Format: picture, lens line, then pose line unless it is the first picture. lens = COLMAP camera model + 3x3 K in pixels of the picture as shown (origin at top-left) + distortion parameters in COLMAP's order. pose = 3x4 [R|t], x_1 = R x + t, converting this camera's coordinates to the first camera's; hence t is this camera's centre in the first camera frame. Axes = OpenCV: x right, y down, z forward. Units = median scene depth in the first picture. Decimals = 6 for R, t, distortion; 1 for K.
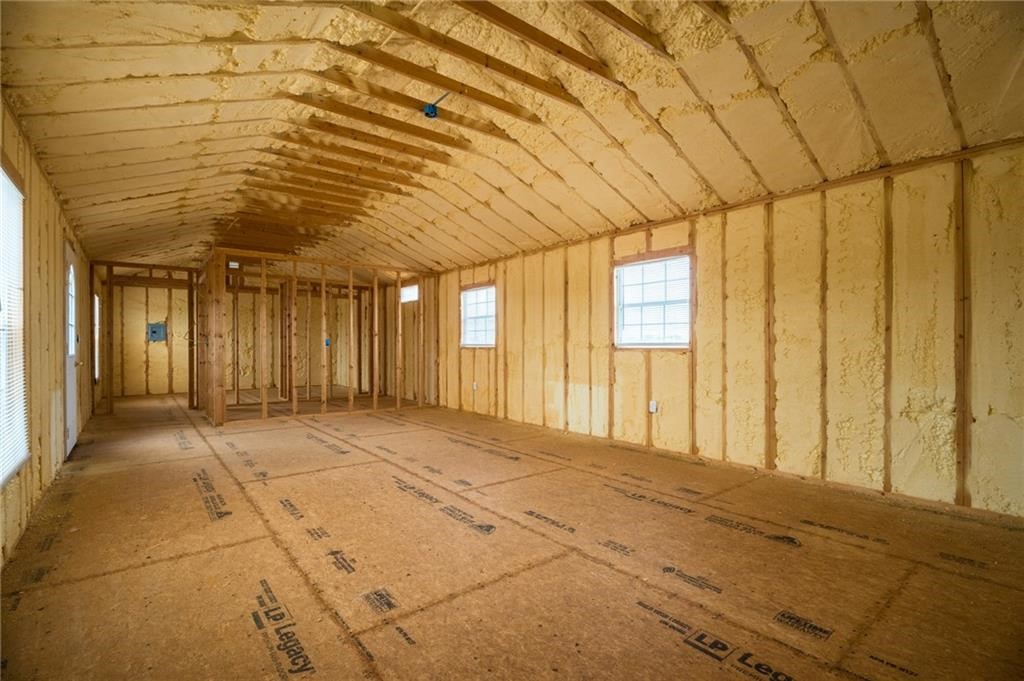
lens RADIAL K [[465.2, 0, 517.1], [0, 465.2, 339.9], [0, 0, 1]] dist [-0.000063, 0.000228]
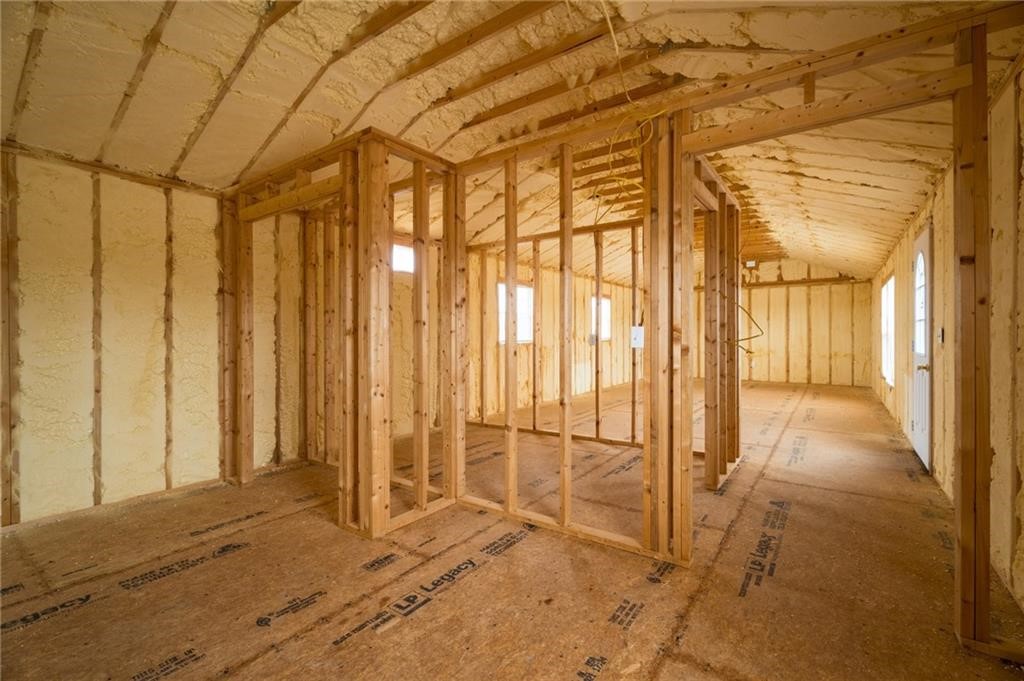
lens RADIAL K [[470.2, 0, 515.9], [0, 470.2, 340.3], [0, 0, 1]] dist [0.002550, 0.000114]
pose [[-0.283362, 0.010018, 0.958961, -0.942792], [0.014932, 0.999870, -0.006033, 0.016339], [-0.958897, 0.012610, -0.283475, 1.210642]]
